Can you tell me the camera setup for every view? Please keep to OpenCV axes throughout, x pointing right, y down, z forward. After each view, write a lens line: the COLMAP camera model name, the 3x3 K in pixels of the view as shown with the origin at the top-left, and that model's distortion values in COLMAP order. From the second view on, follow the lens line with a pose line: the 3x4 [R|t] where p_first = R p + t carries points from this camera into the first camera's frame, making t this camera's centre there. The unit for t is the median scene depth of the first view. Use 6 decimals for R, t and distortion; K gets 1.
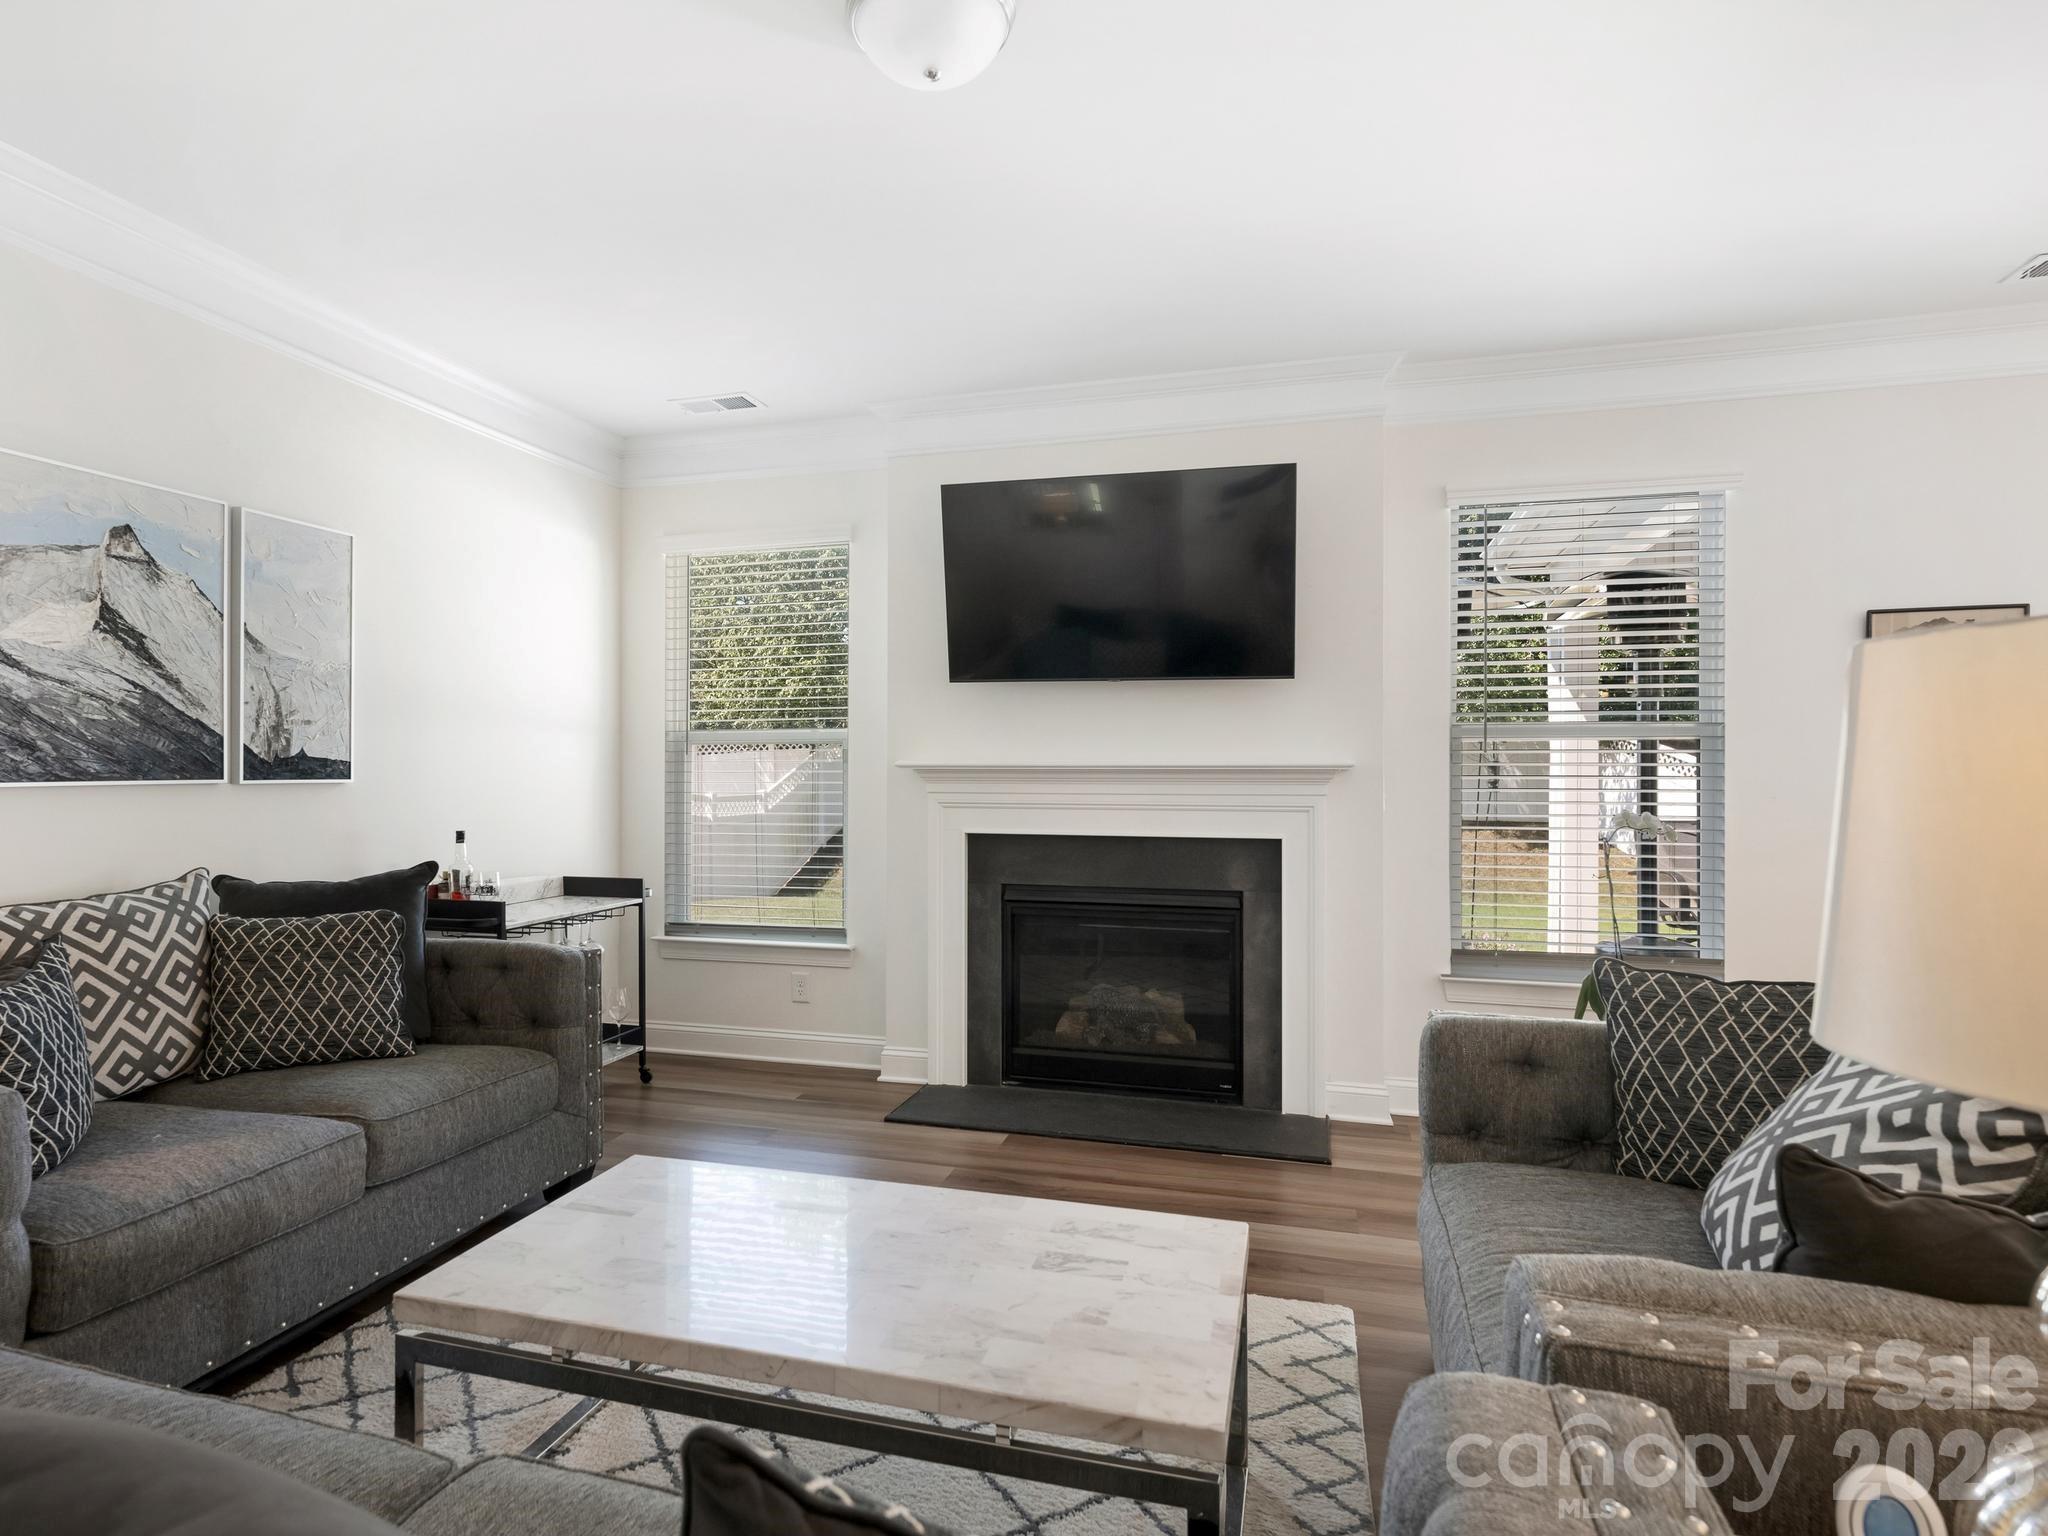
lens RADIAL K [[1114.2, 0, 1021.9], [0, 1114.2, 769.3], [0, 0, 1]] dist [0.006476, -0.005934]
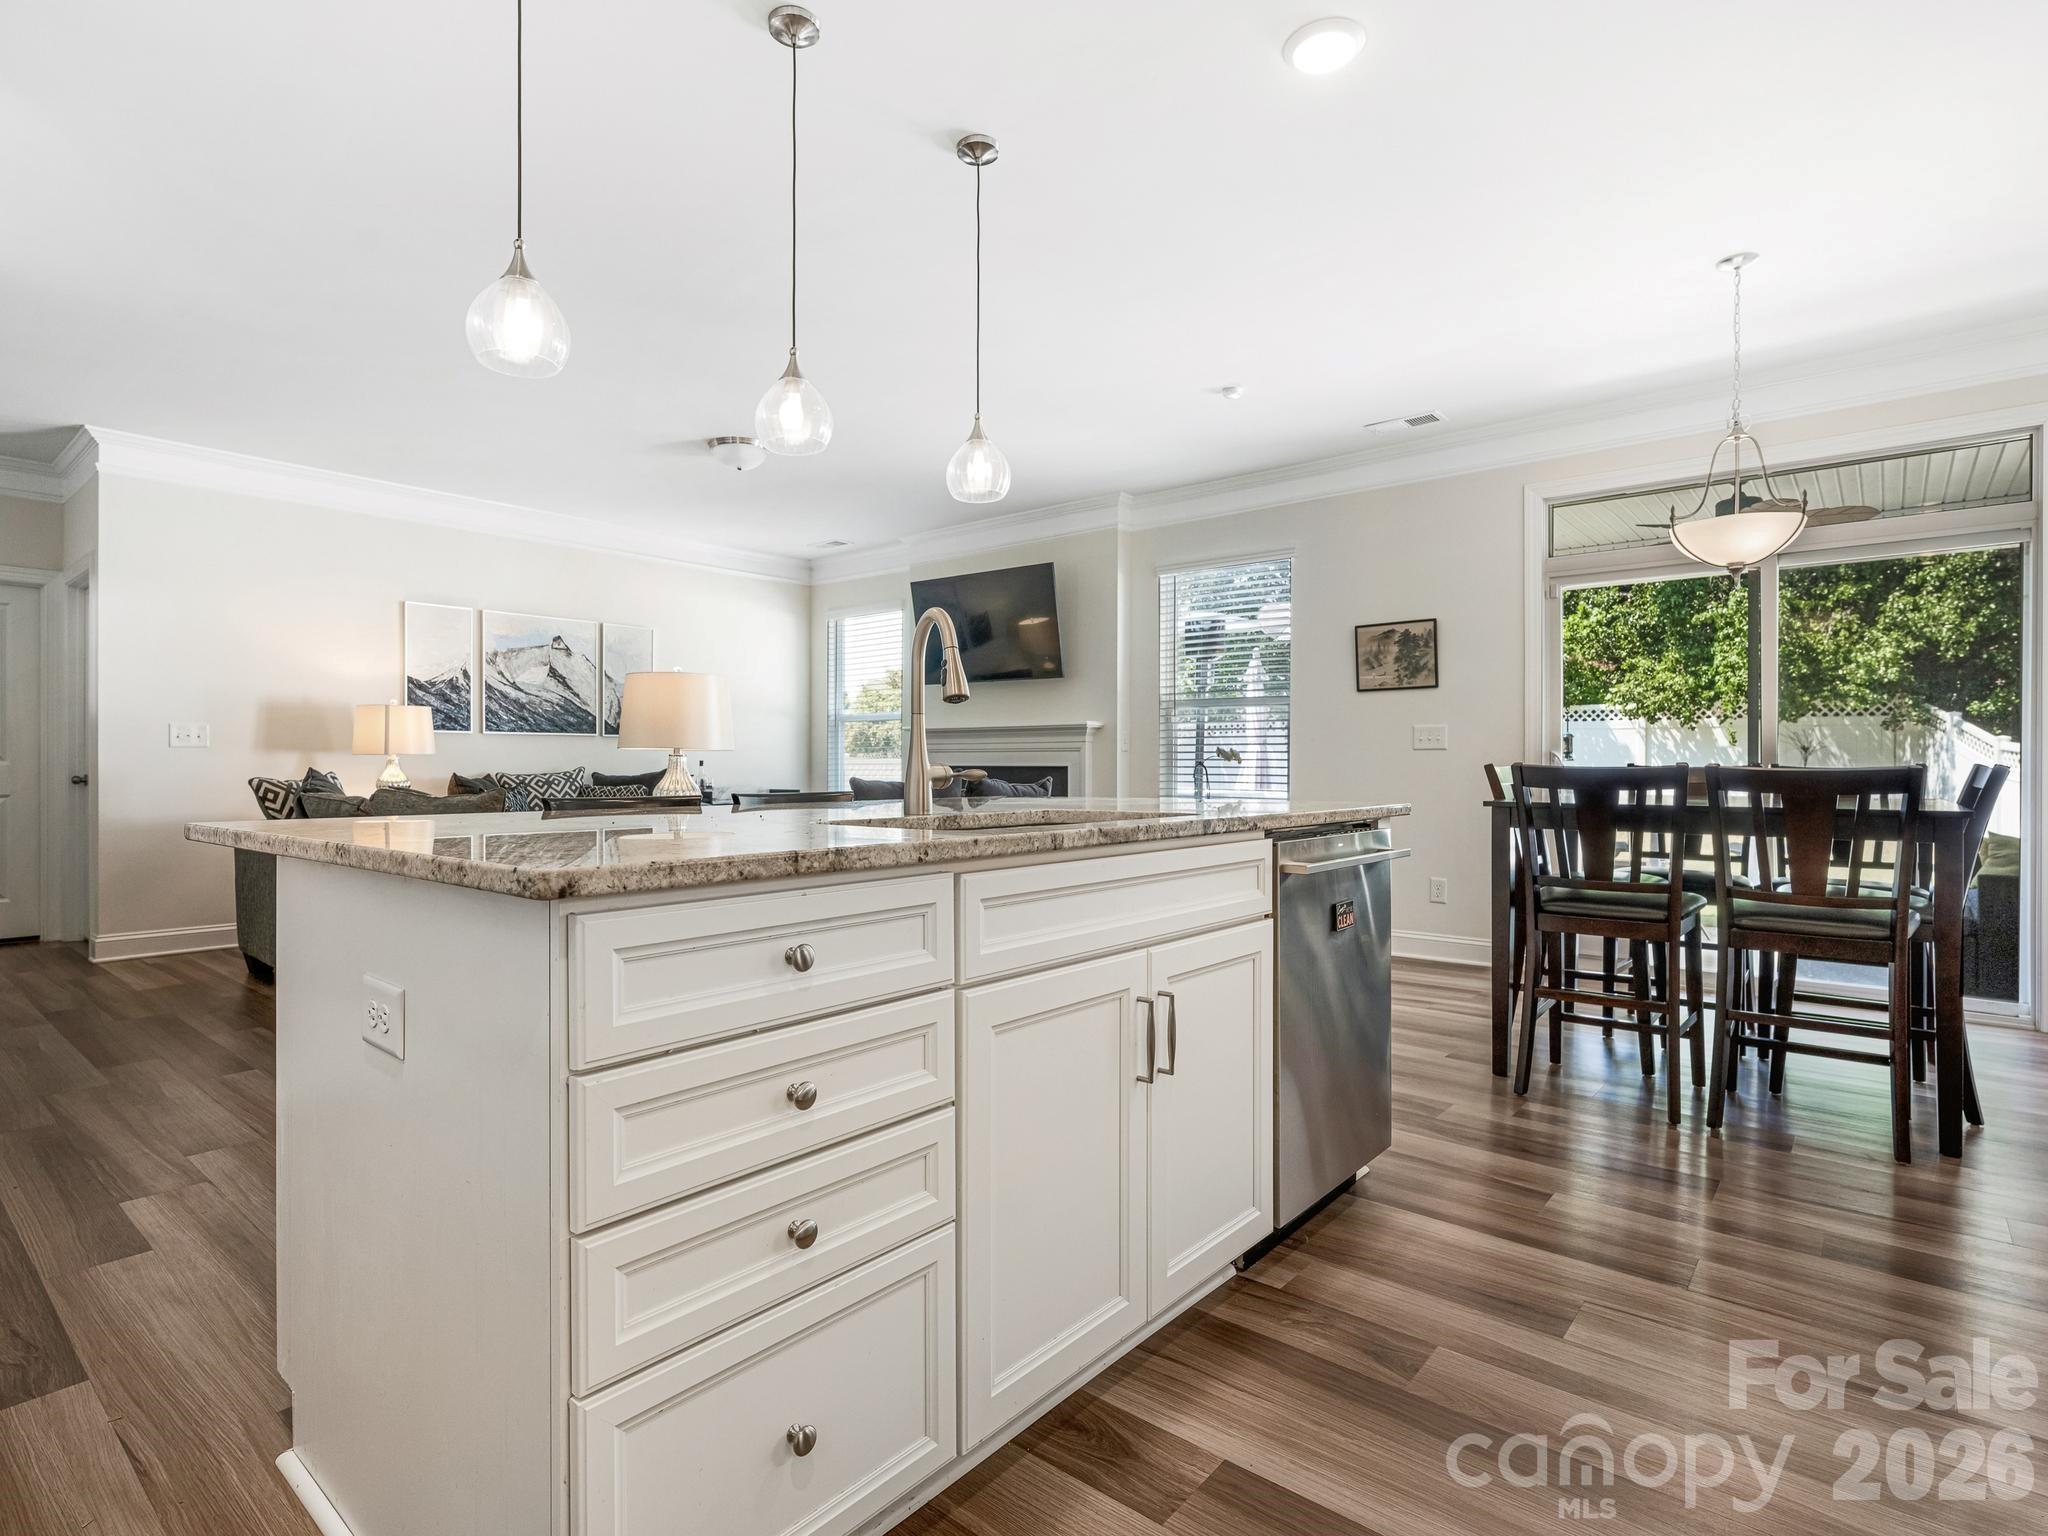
lens RADIAL K [[1038.1, 0, 1023.4], [0, 1038.1, 769.0], [0, 0, 1]] dist [0.003979, 0.000510]
pose [[0.913472, 0.001724, -0.406899, 1.167978], [0.000091, 0.999990, 0.004440, 0.082283], [0.406902, -0.004092, 0.913463, -0.774839]]
